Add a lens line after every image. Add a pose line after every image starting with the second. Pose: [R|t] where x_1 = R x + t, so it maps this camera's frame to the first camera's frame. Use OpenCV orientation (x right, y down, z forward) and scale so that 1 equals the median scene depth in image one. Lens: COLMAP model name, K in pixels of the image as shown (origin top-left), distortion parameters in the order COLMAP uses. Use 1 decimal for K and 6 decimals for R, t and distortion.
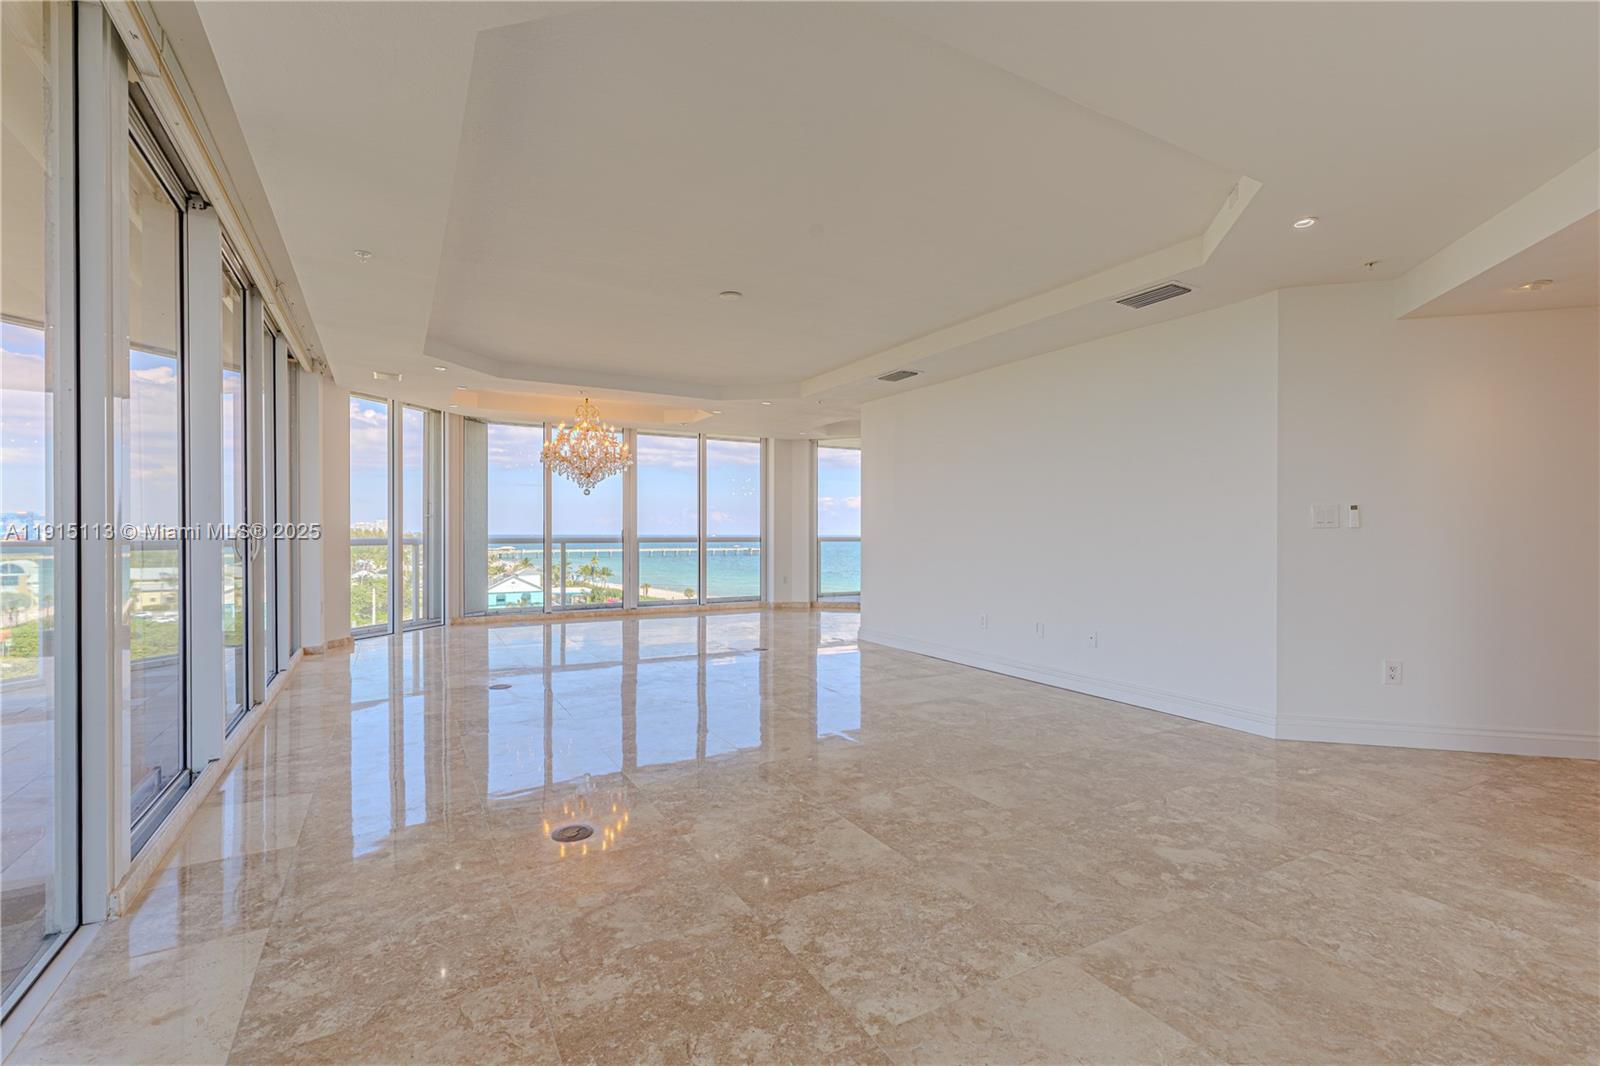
lens RADIAL K [[720.5, 0, 810.0], [0, 720.5, 534.5], [0, 0, 1]] dist [0.003707, 0.000819]
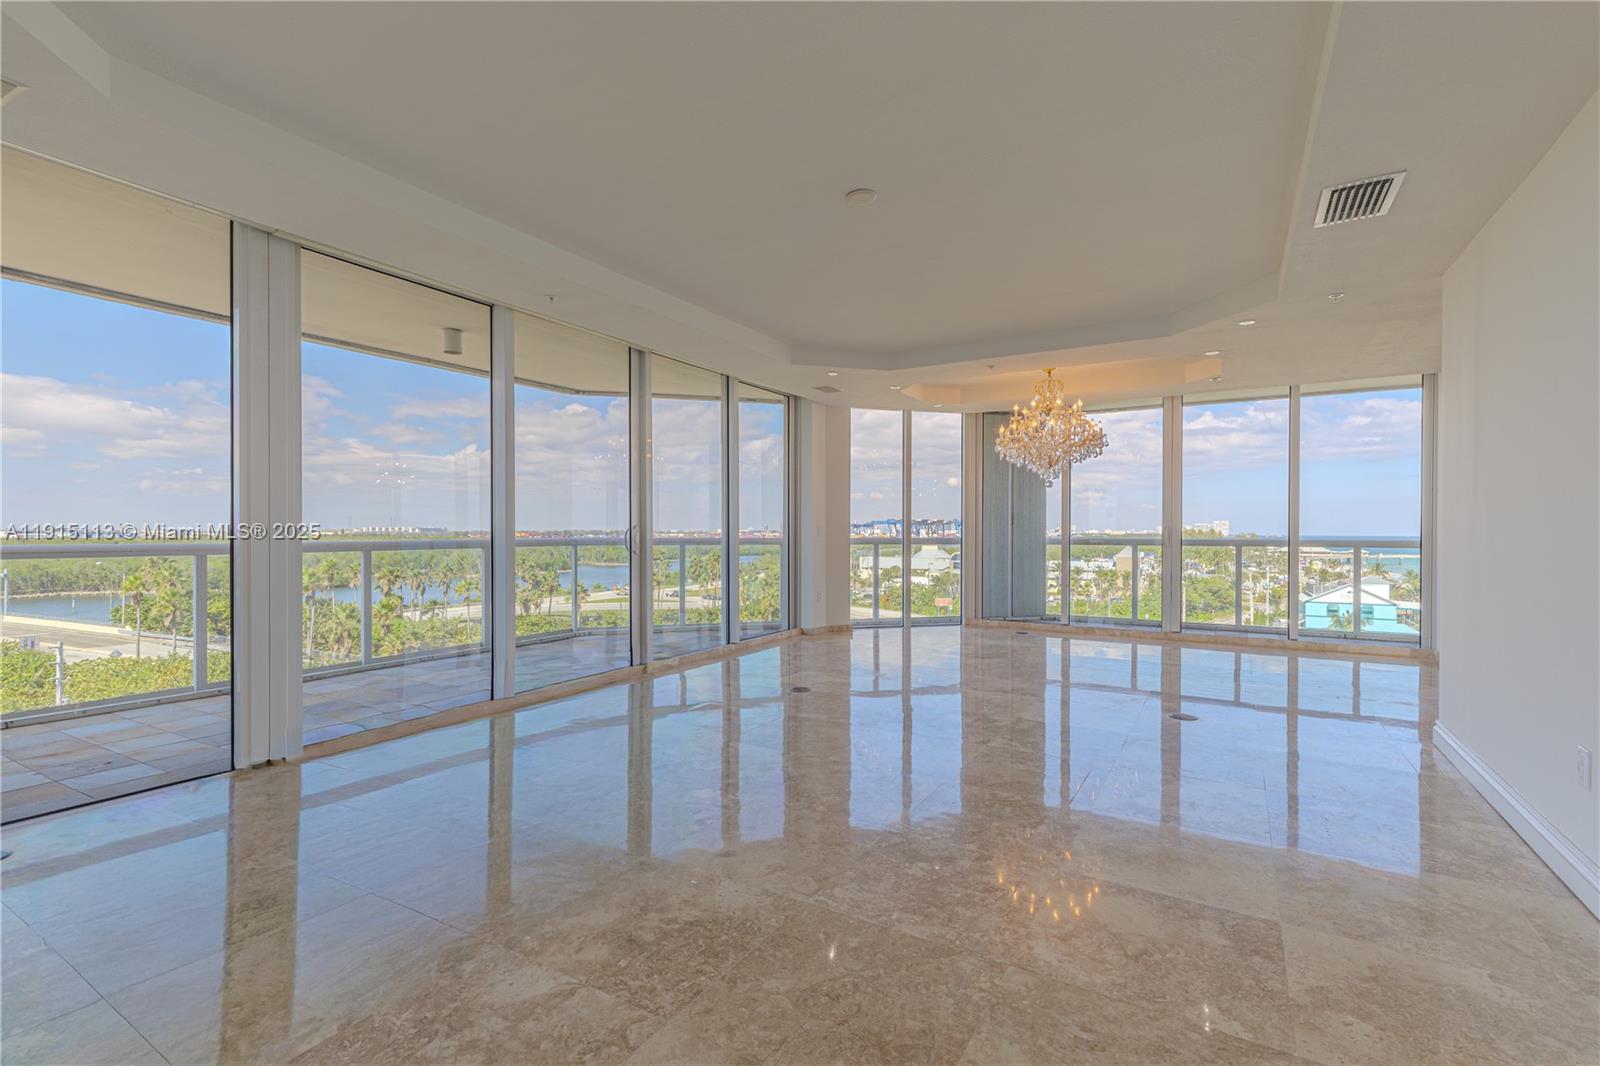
lens RADIAL K [[720.5, 0, 805.0], [0, 720.5, 535.0], [0, 0, 1]] dist [0.003707, 0.000819]
pose [[0.488039, 0.002475, -0.872818, 0.216828], [-0.002871, 0.999995, 0.001230, 0.000280], [0.872817, 0.001906, 0.488044, 0.274474]]
